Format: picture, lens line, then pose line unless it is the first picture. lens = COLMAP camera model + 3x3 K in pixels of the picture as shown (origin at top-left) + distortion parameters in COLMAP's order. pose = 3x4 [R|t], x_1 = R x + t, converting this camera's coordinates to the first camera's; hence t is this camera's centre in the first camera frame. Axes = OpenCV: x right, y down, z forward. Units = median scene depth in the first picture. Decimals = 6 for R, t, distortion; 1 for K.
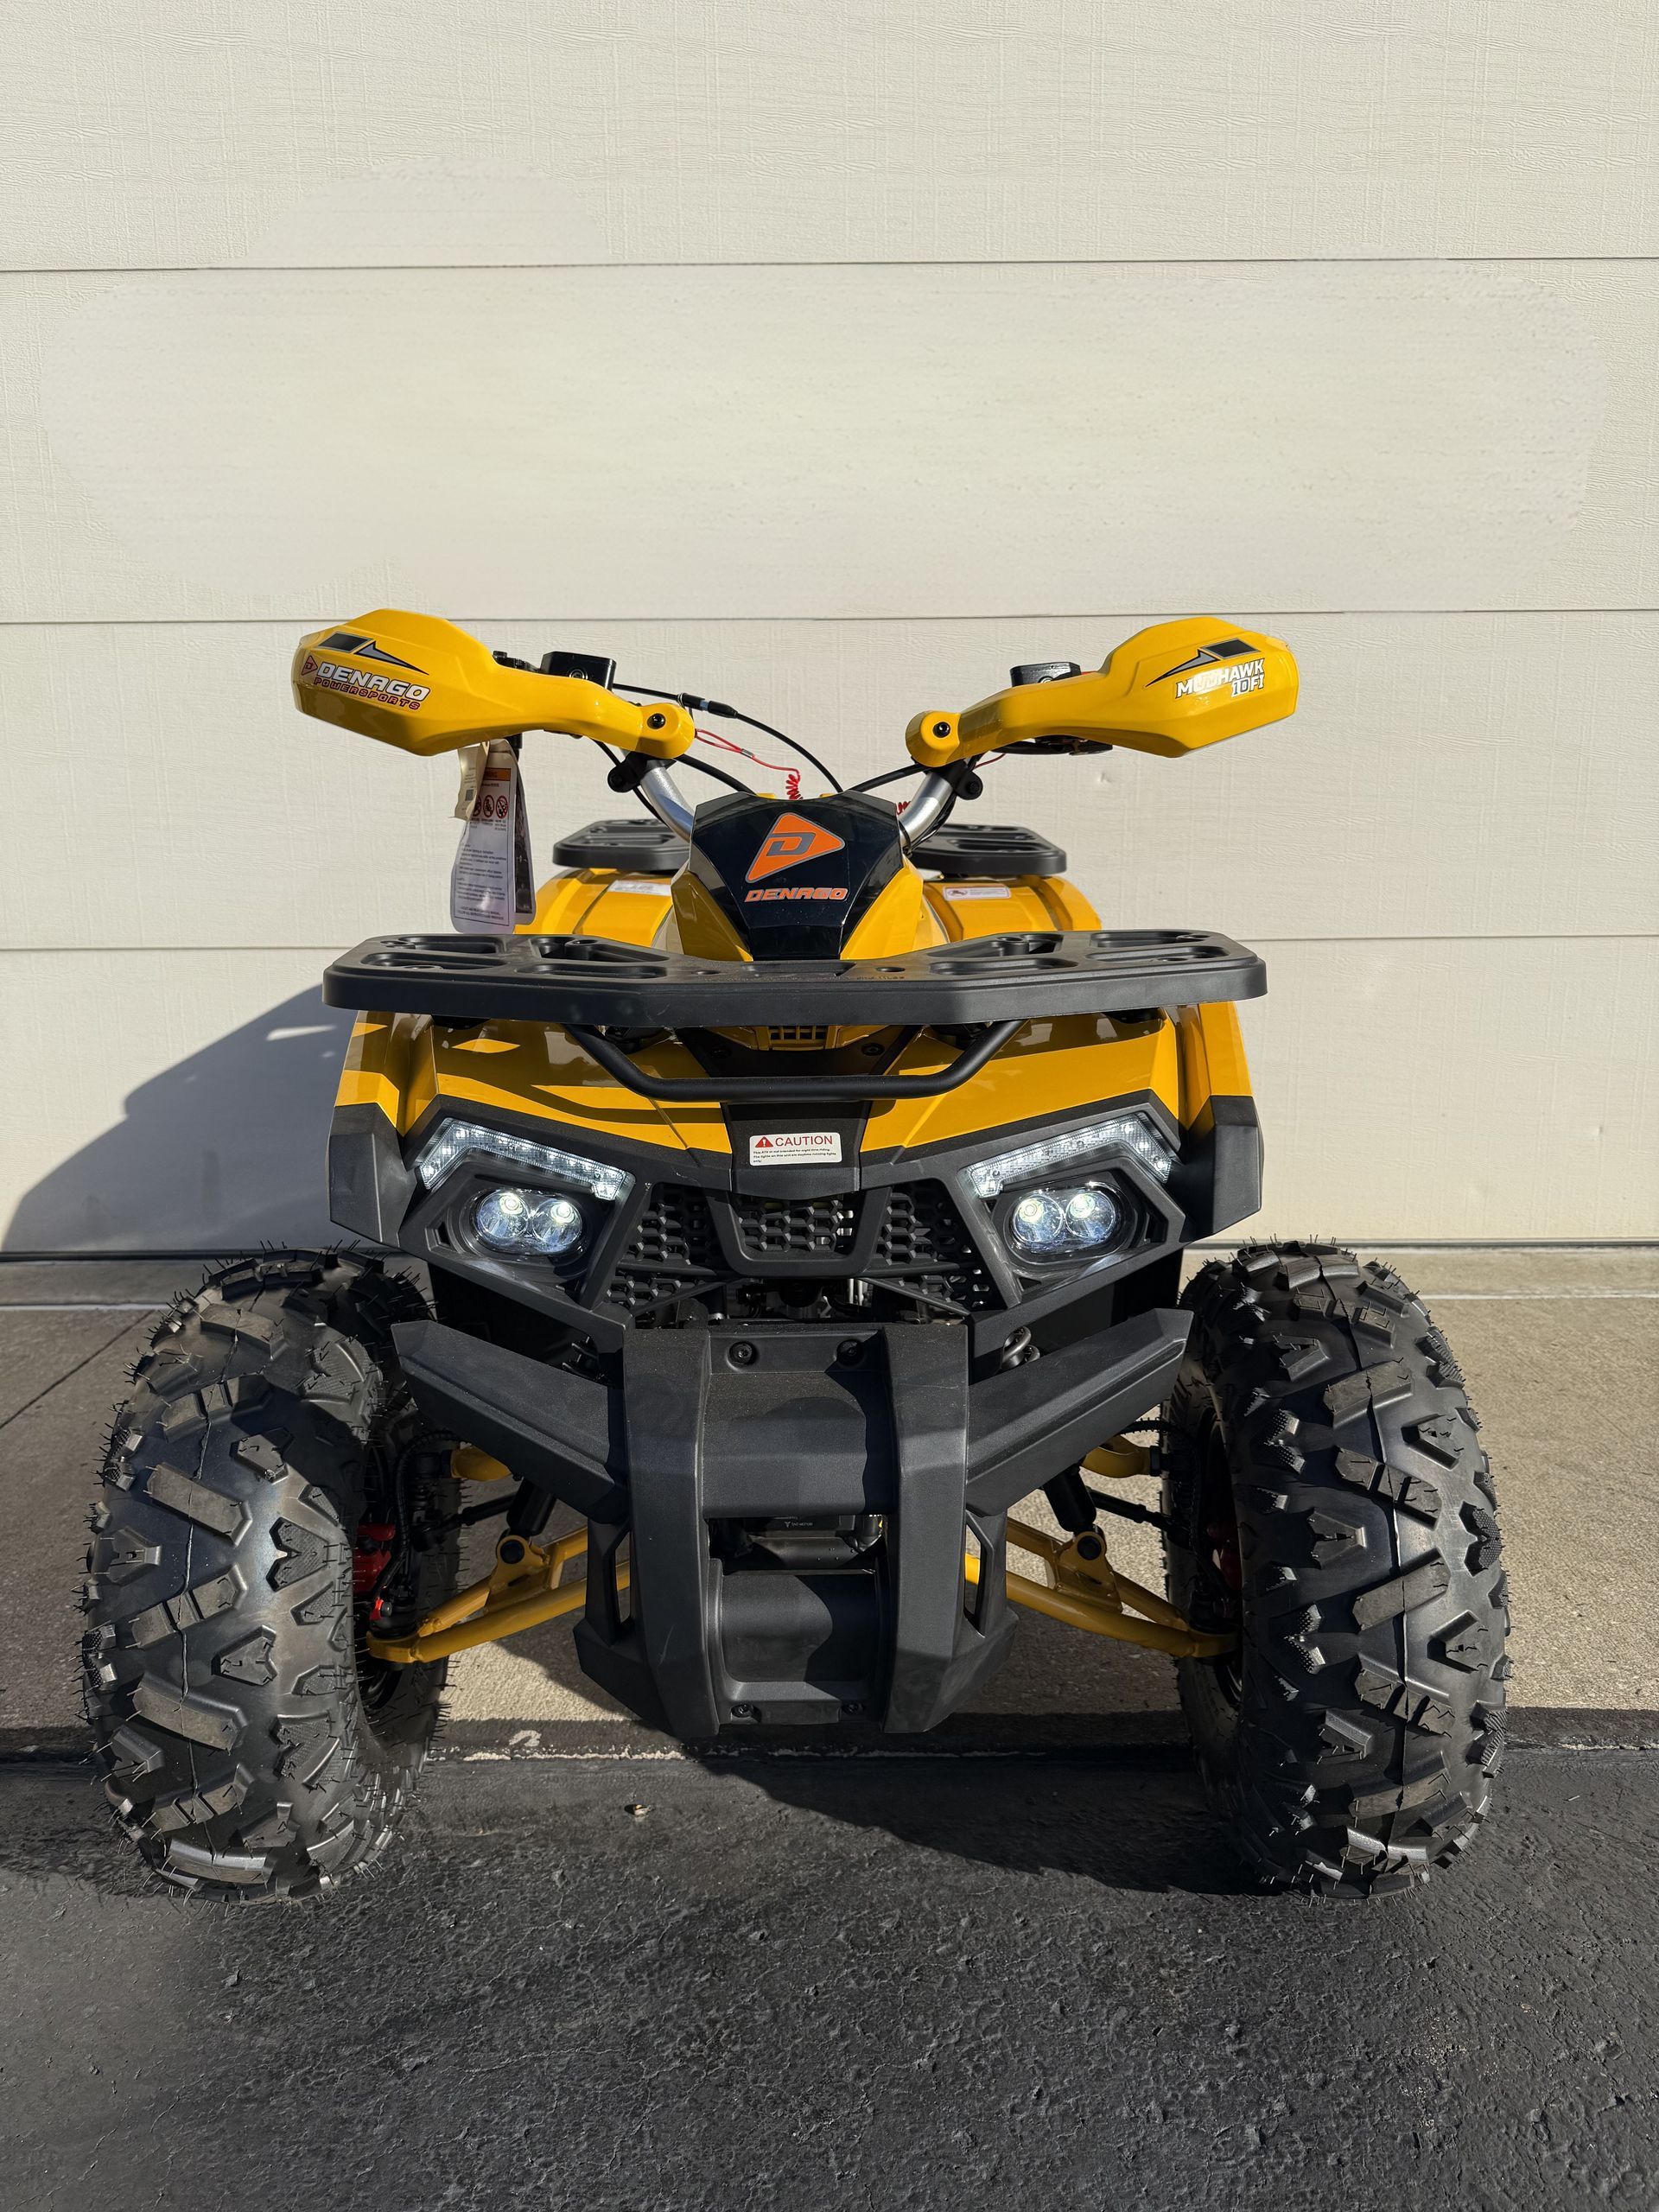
lens RADIAL K [[1581.5, 0, 837.4], [0, 1581.5, 1109.1], [0, 0, 1]] dist [-0.002410, -0.003333]
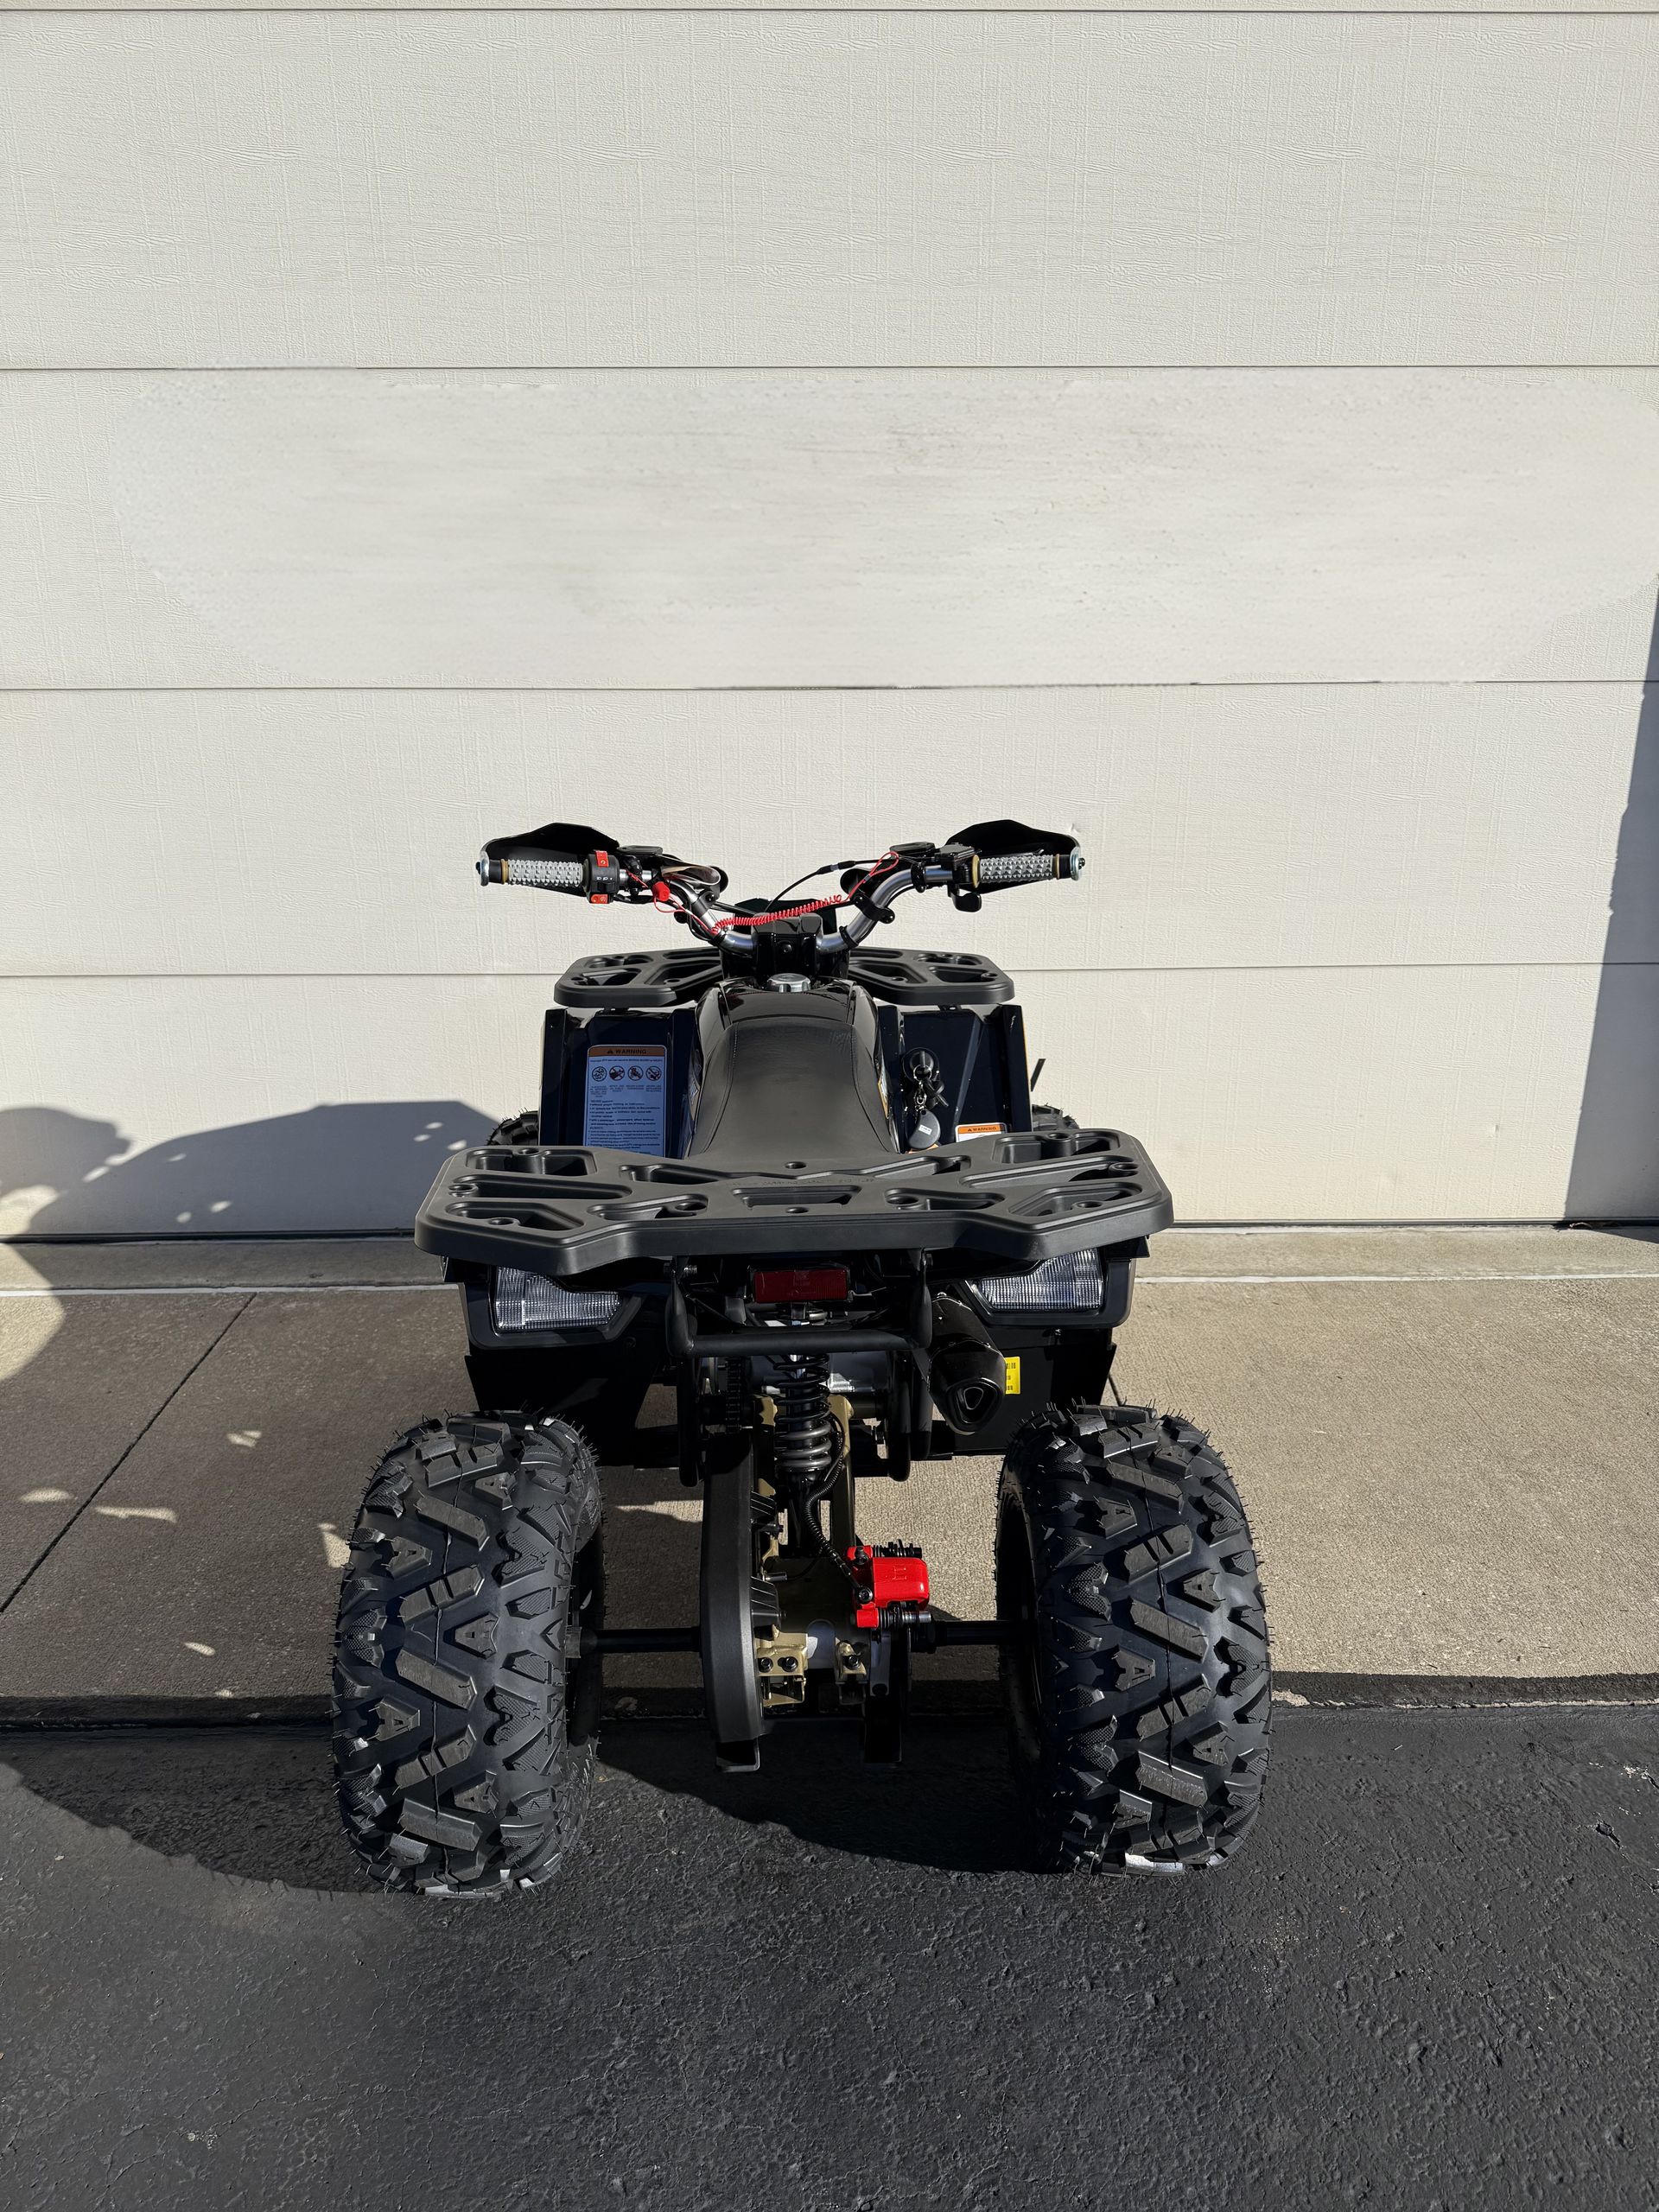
lens RADIAL K [[1581.5, 0, 831.3], [0, 1581.5, 1109.7], [0, 0, 1]] dist [-0.002410, -0.003333]
pose [[0.999887, -0.000881, 0.014993, -0.051664], [-0.000832, 0.993494, 0.113882, -0.306997], [-0.014995, -0.113882, 0.993381, -0.331193]]
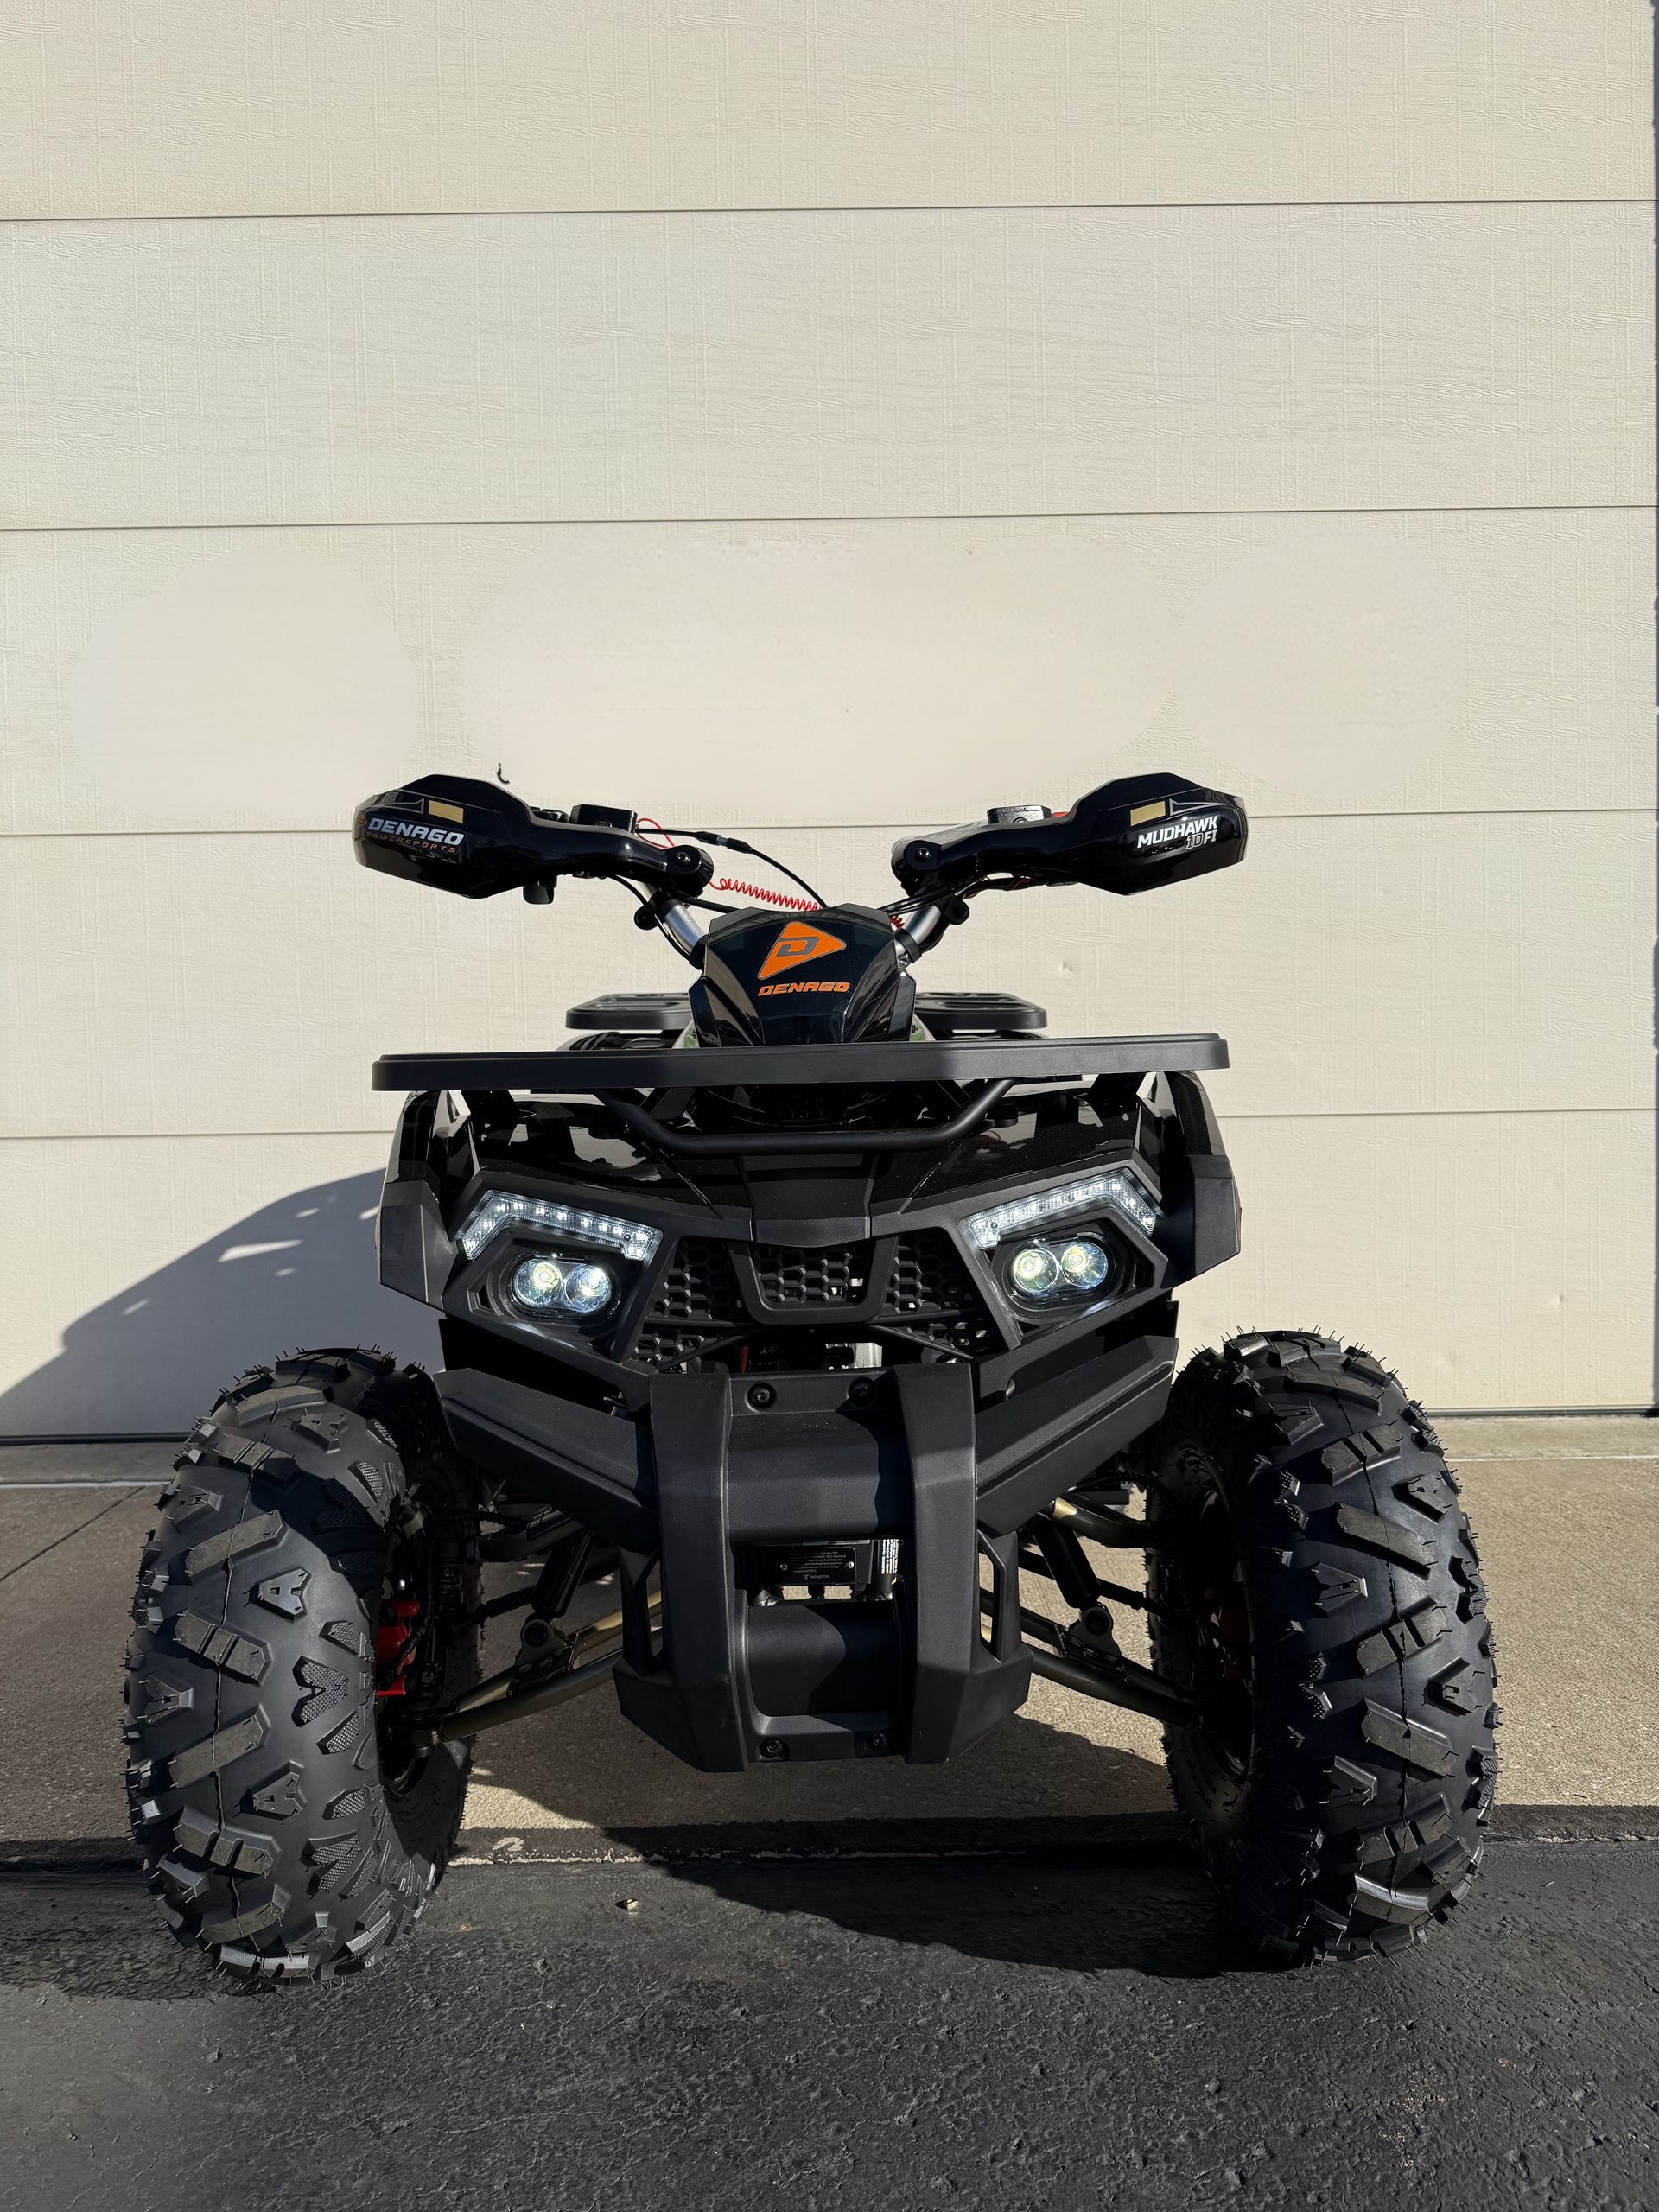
lens RADIAL K [[1581.5, 0, 831.2], [0, 1581.5, 1113.1], [0, 0, 1]] dist [-0.002410, -0.003333]
pose [[0.999945, -0.009376, 0.004702, 0.008980], [0.010001, 0.987431, -0.157732, 0.120149], [-0.003164, 0.157770, 0.987471, -0.080254]]
